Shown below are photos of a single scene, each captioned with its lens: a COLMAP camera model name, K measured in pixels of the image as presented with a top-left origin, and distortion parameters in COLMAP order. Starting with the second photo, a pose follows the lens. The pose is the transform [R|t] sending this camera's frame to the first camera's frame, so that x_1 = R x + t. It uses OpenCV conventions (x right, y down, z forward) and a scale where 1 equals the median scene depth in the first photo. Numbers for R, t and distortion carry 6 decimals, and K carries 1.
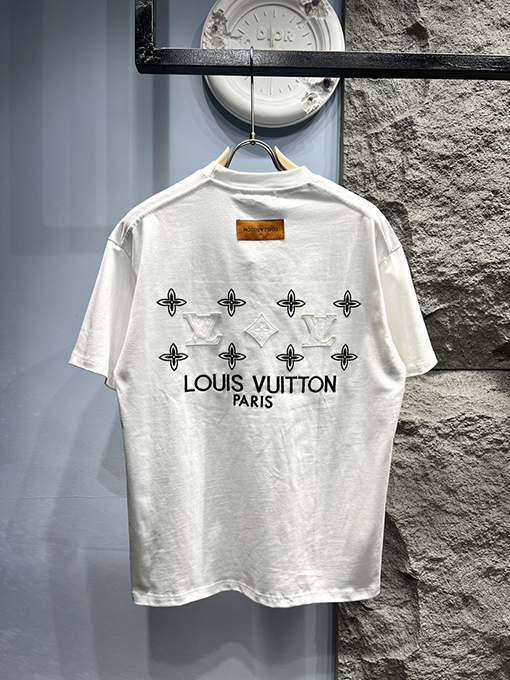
lens RADIAL K [[499.0, 0, 255.8], [0, 499.0, 340.9], [0, 0, 1]] dist [0.013890, -0.035226]
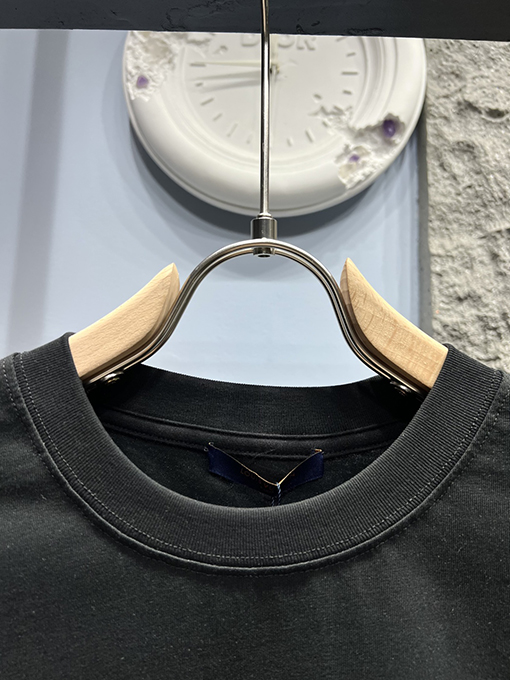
lens RADIAL K [[499.0, 0, 258.6], [0, 499.0, 337.0], [0, 0, 1]] dist [0.013890, -0.035226]
pose [[0.999422, 0.019372, -0.027940, 0.037563], [-0.024927, 0.976366, -0.214681, -0.223276], [0.023120, 0.215253, 0.976284, 0.584090]]
